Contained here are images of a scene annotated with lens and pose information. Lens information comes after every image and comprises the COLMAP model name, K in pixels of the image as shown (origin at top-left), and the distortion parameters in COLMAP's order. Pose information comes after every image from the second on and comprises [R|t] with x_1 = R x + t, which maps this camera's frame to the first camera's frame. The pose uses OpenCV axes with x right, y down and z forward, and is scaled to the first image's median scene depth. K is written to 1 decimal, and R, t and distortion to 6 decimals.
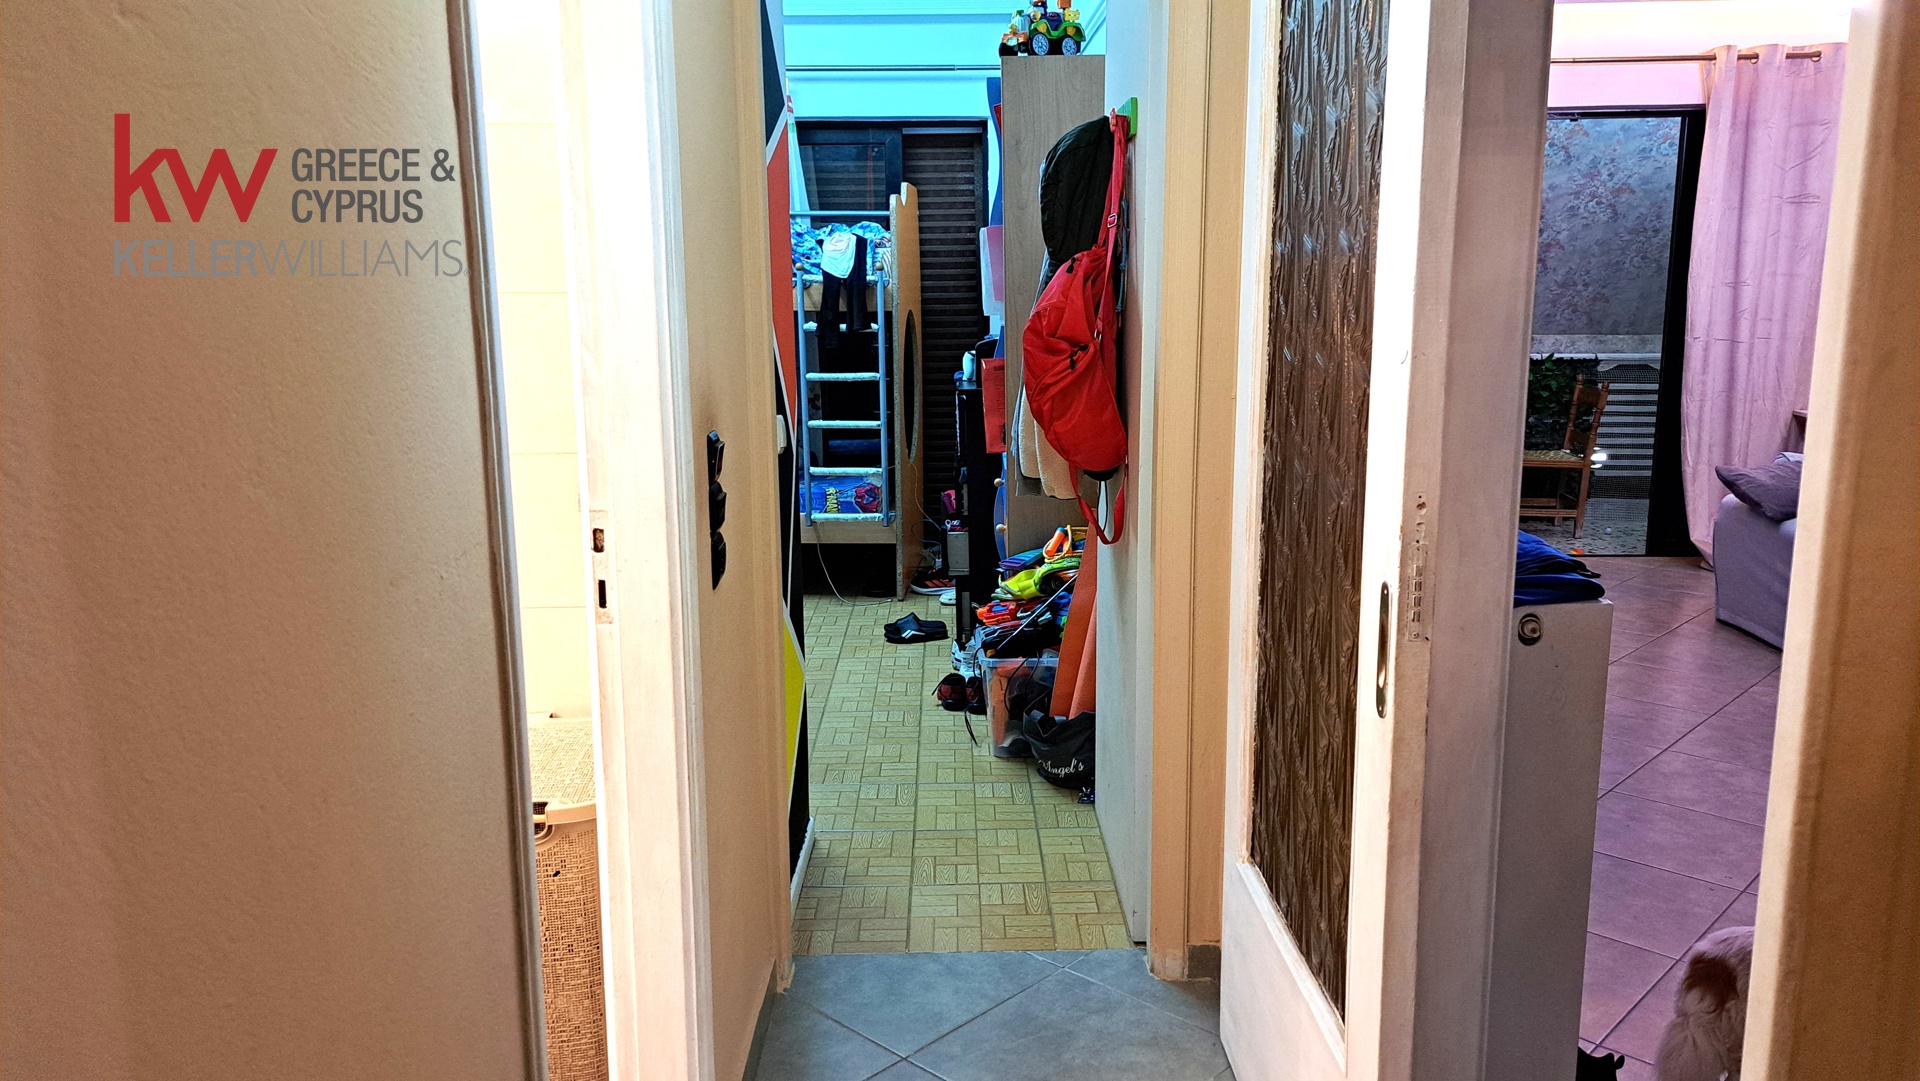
lens RADIAL K [[1386.9, 0, 974.5], [0, 1386.9, 544.4], [0, 0, 1]] dist [0.039268, -0.017987]
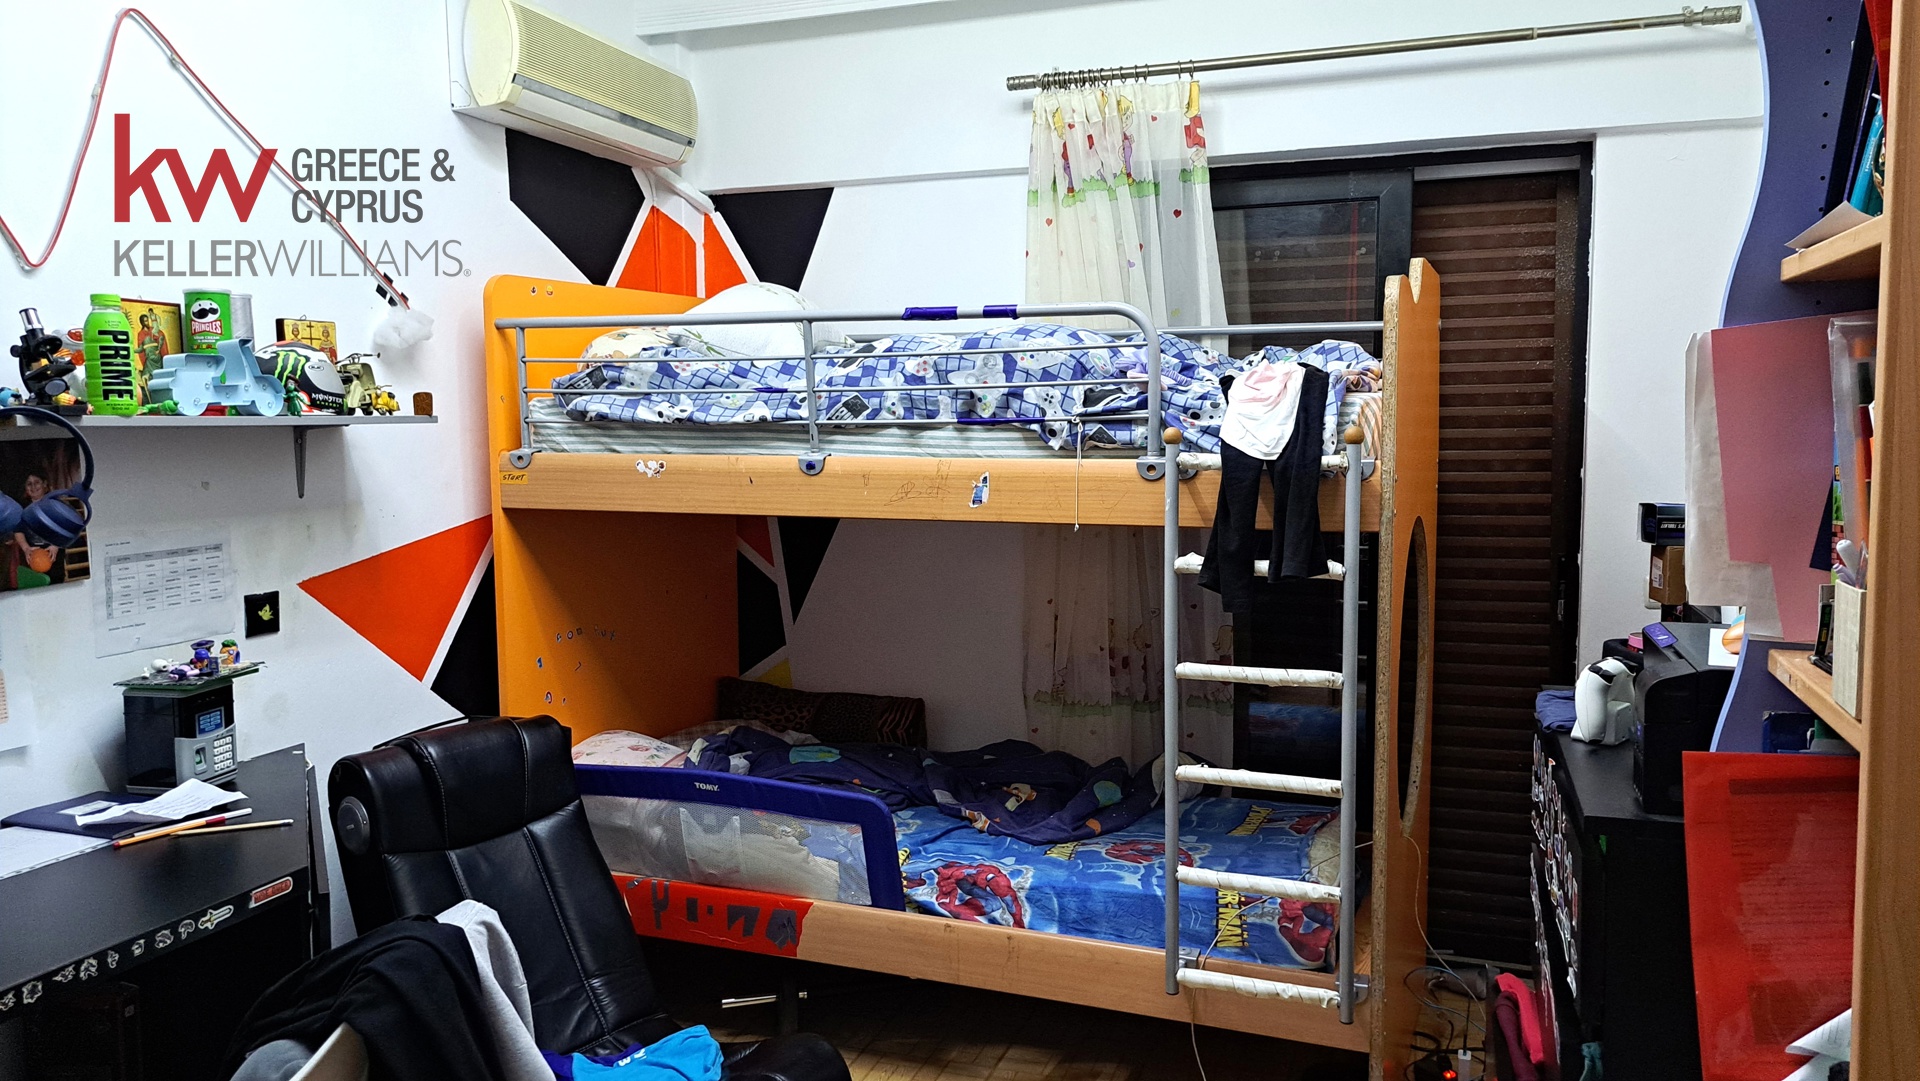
lens RADIAL K [[1386.9, 0, 946.4], [0, 1386.9, 558.9], [0, 0, 1]] dist [0.039268, -0.017987]
pose [[0.935990, 0.032797, -0.350496, -0.030673], [-0.063263, 0.995112, -0.075826, -0.110392], [0.346296, 0.093146, 0.933490, 0.506719]]
